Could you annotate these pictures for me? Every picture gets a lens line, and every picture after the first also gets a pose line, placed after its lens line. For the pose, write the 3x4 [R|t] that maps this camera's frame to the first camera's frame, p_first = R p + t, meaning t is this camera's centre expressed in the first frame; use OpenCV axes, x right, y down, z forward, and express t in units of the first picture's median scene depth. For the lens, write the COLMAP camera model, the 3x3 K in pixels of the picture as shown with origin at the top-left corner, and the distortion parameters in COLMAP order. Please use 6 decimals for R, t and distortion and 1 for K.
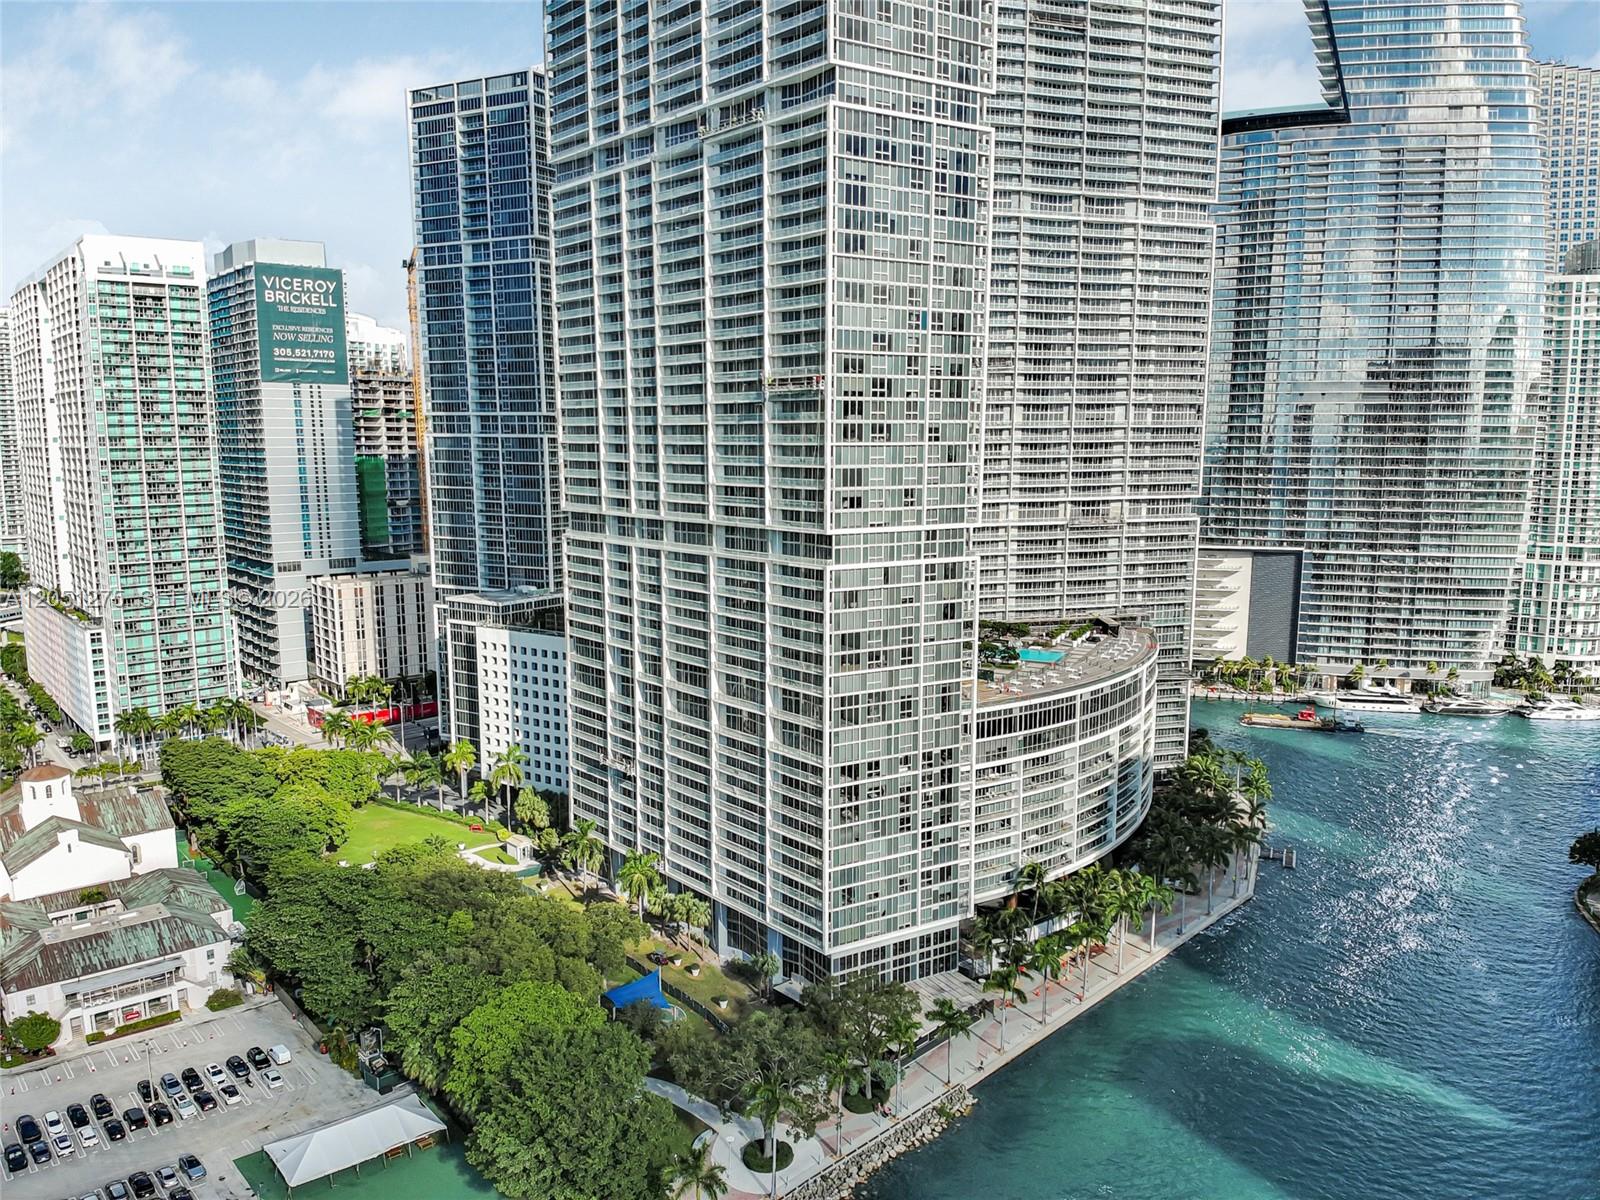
lens RADIAL K [[1154.9, 0, 800.0], [0, 1154.9, 600.0], [0, 0, 1]] dist [0.117725, -0.219469]
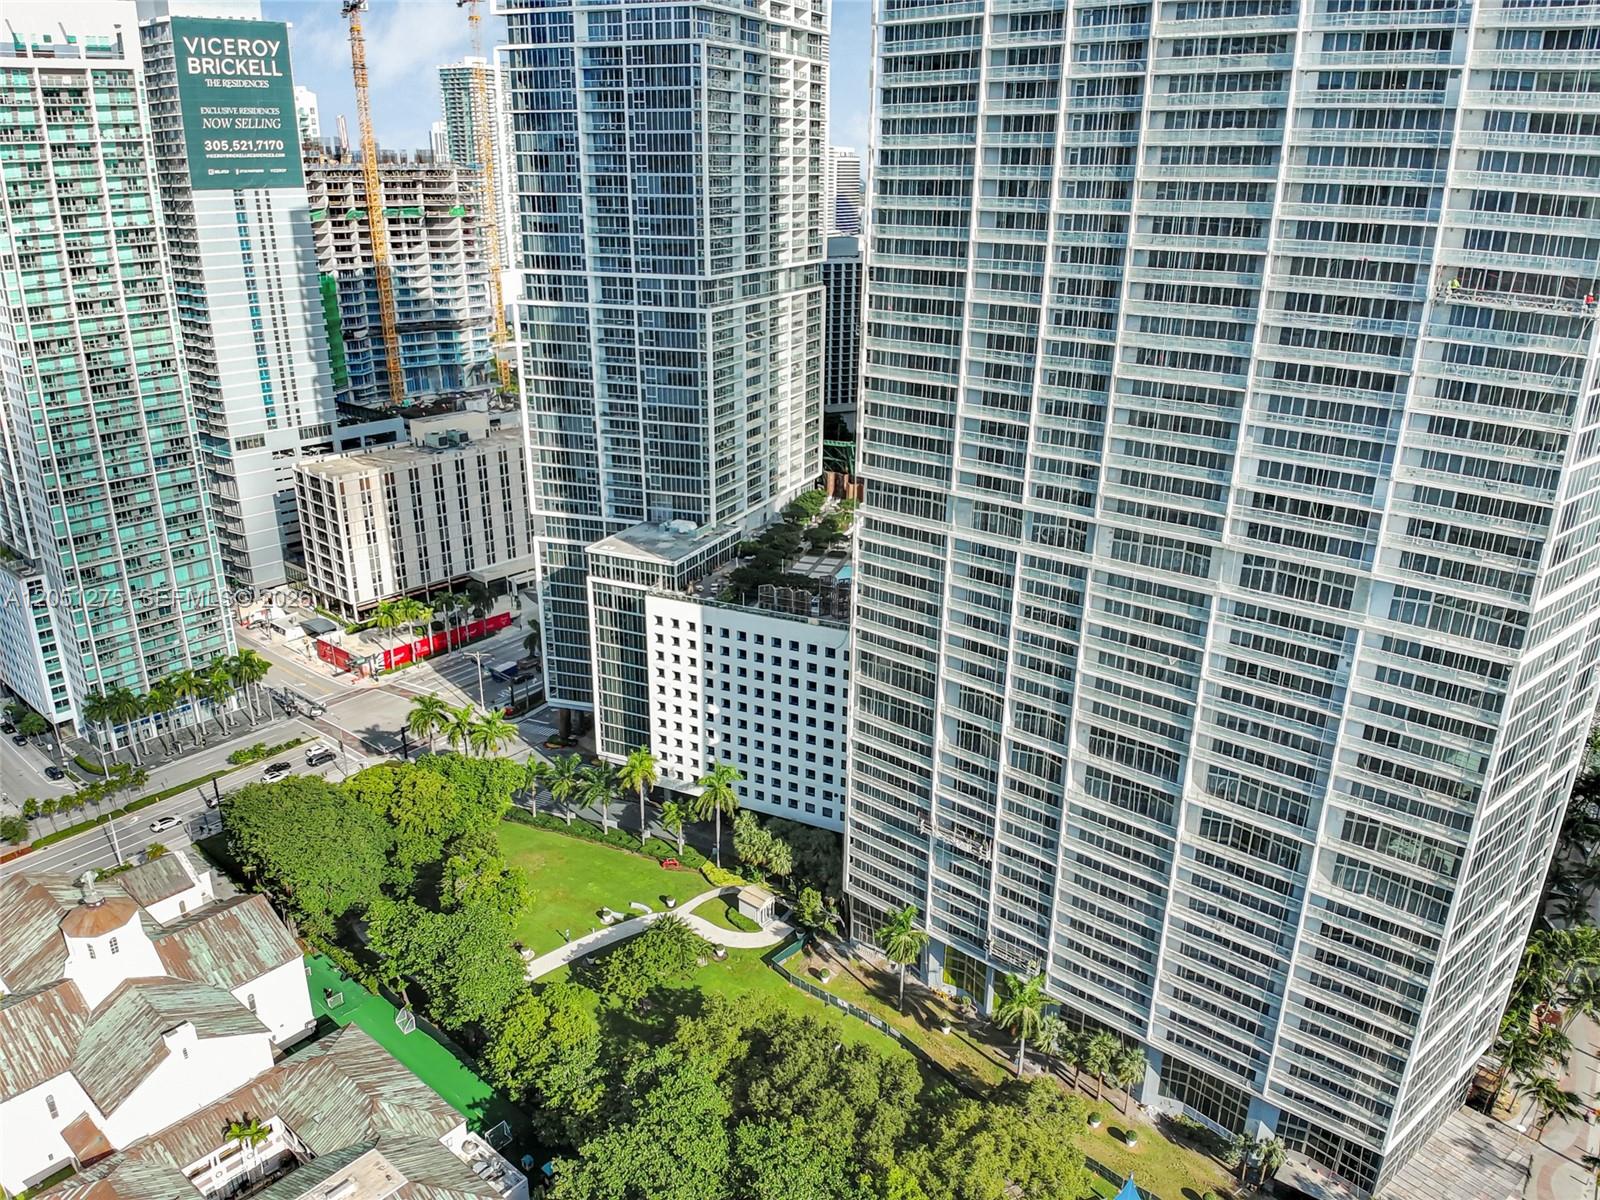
lens RADIAL K [[1154.9, 0, 800.0], [0, 1154.9, 600.0], [0, 0, 1]] dist [0.117725, -0.219469]
pose [[0.990161, -0.043431, 0.133023, -0.251424], [0.013760, 0.976228, 0.216308, -0.115740], [-0.139255, -0.212350, 0.967221, 0.263365]]
